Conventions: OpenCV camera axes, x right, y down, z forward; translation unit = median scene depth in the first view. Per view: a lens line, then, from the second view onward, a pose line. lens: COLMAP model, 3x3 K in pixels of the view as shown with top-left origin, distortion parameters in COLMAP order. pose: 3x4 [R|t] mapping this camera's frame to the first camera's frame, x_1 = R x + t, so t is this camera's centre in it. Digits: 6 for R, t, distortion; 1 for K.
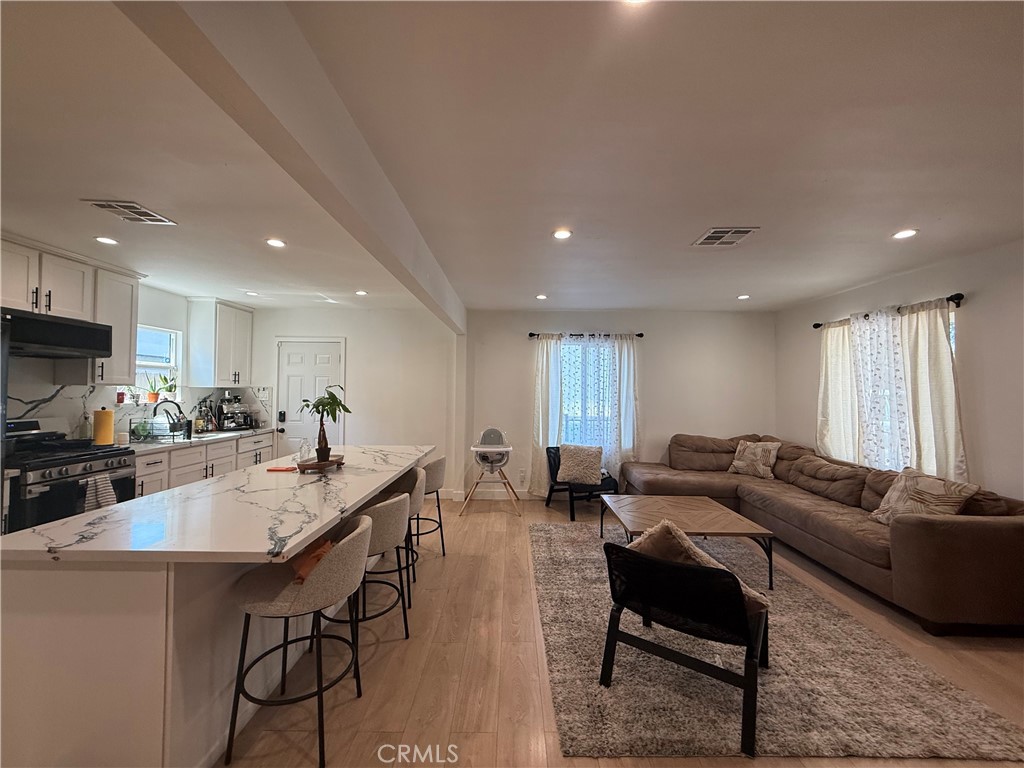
lens RADIAL K [[407.3, 0, 509.7], [0, 407.3, 383.6], [0, 0, 1]] dist [0.000717, 0.000004]
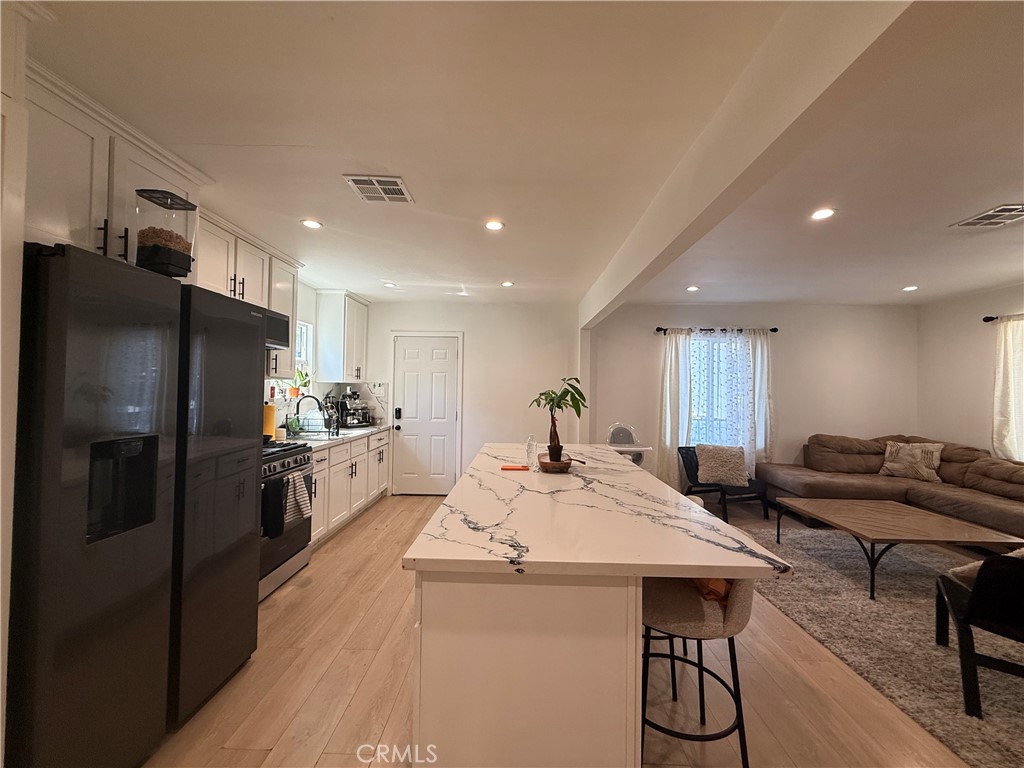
lens RADIAL K [[407.3, 0, 509.4], [0, 407.3, 384.1], [0, 0, 1]] dist [0.000717, 0.000004]
pose [[0.999806, 0.004178, -0.019235, -0.343315], [-0.004155, 0.999991, 0.001233, 0.010905], [0.019240, -0.001153, 0.999814, 0.044130]]
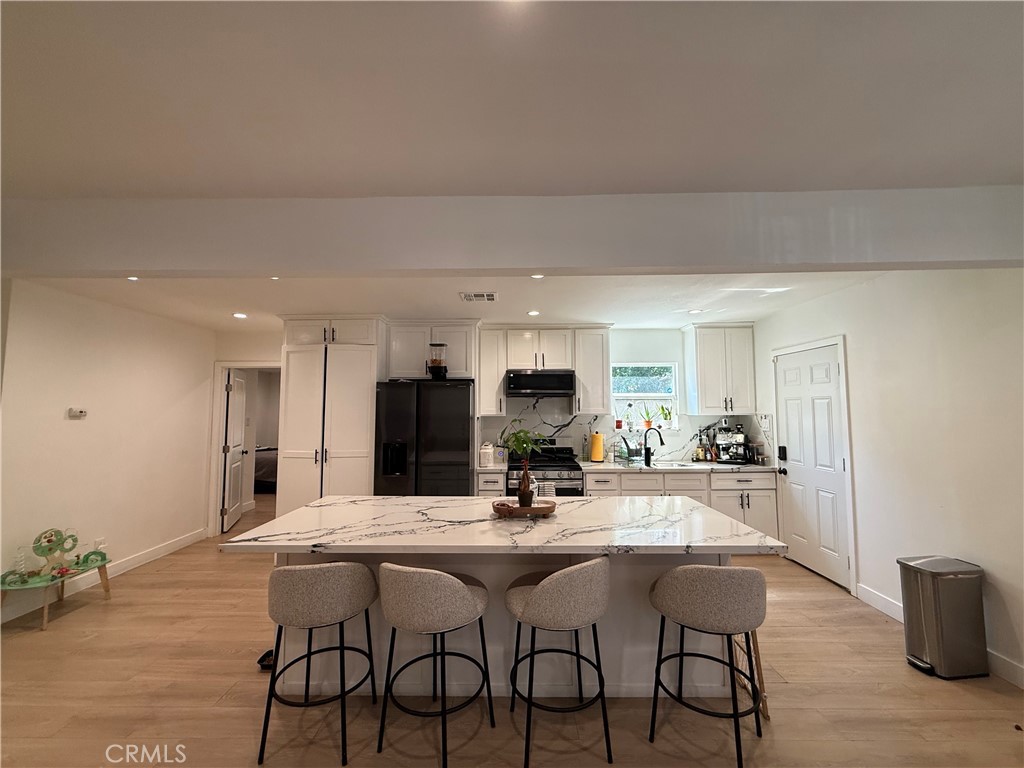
lens RADIAL K [[407.3, 0, 509.2], [0, 407.3, 381.5], [0, 0, 1]] dist [0.000717, 0.000004]
pose [[-0.000910, -0.080082, -0.996788, 0.265849], [0.020718, 0.996573, -0.080083, -0.002803], [0.999785, -0.020725, 0.000752, 0.610035]]
